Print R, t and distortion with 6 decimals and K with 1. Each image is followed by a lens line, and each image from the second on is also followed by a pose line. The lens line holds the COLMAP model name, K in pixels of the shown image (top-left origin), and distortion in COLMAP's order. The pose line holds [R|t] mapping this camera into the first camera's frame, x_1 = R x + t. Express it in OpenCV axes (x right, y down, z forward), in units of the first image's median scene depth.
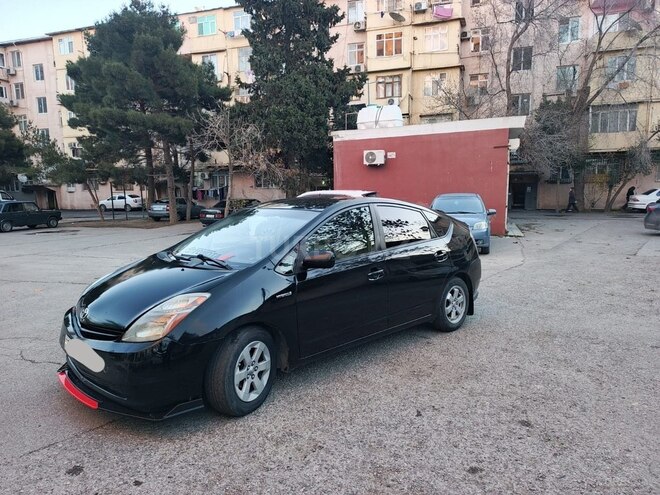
lens RADIAL K [[465.8, 0, 328.2], [0, 465.8, 249.9], [0, 0, 1]] dist [0.031056, -0.023189]
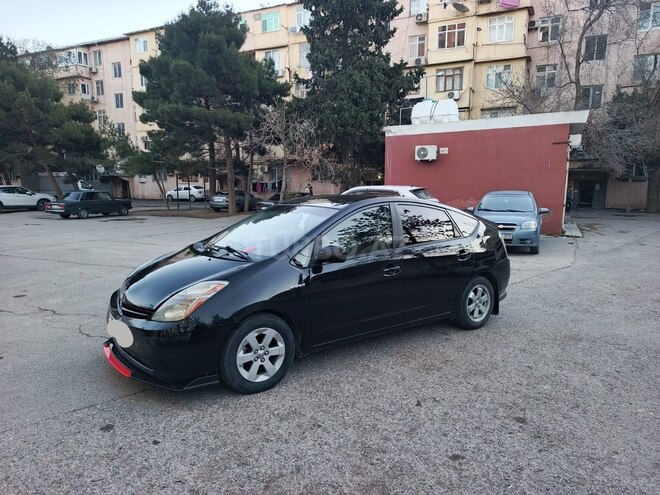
lens RADIAL K [[464.9, 0, 328.1], [0, 464.9, 250.3], [0, 0, 1]] dist [0.027900, -0.017315]
pose [[0.991747, 0.033247, -0.123826, 0.017743], [-0.031389, 0.999364, 0.016929, -0.001233], [0.124310, -0.012902, 0.992160, -0.010739]]
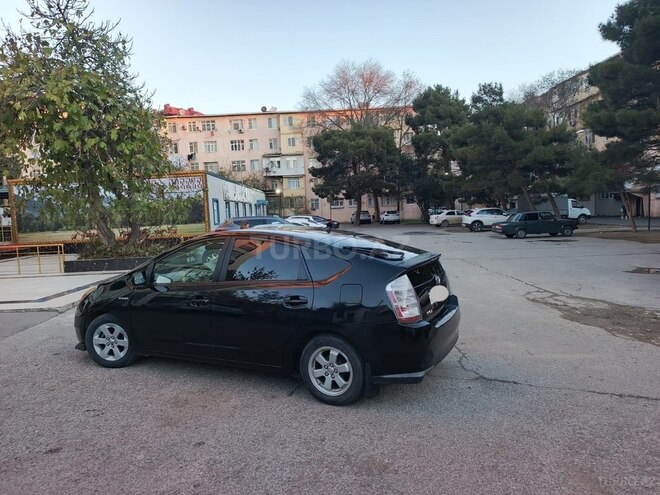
lens RADIAL K [[465.8, 0, 328.2], [0, 465.8, 249.9], [0, 0, 1]] dist [0.031056, -0.023189]
pose [[0.338394, 0.077906, -0.937774, 0.247815], [-0.085970, 0.994959, 0.051635, -0.030696], [0.937069, 0.063147, 0.343386, 0.182816]]
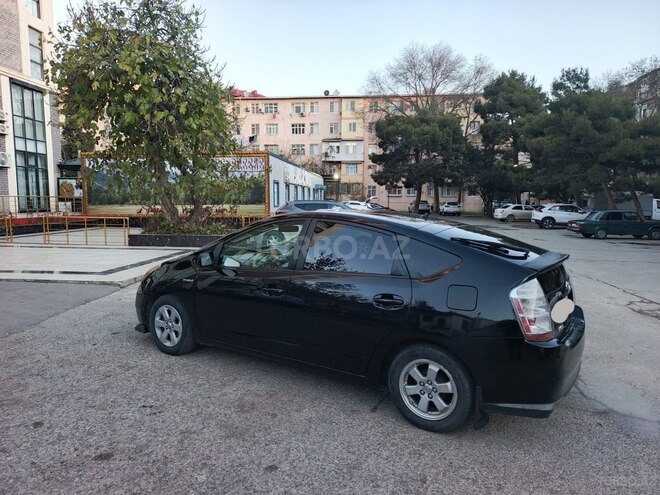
lens RADIAL K [[465.8, 0, 328.2], [0, 465.8, 249.9], [0, 0, 1]] dist [0.031056, -0.023189]
pose [[0.226635, 0.121386, -0.966386, 0.209570], [-0.138893, 0.986091, 0.091288, -0.027005], [0.964026, 0.113535, 0.240343, 0.177532]]
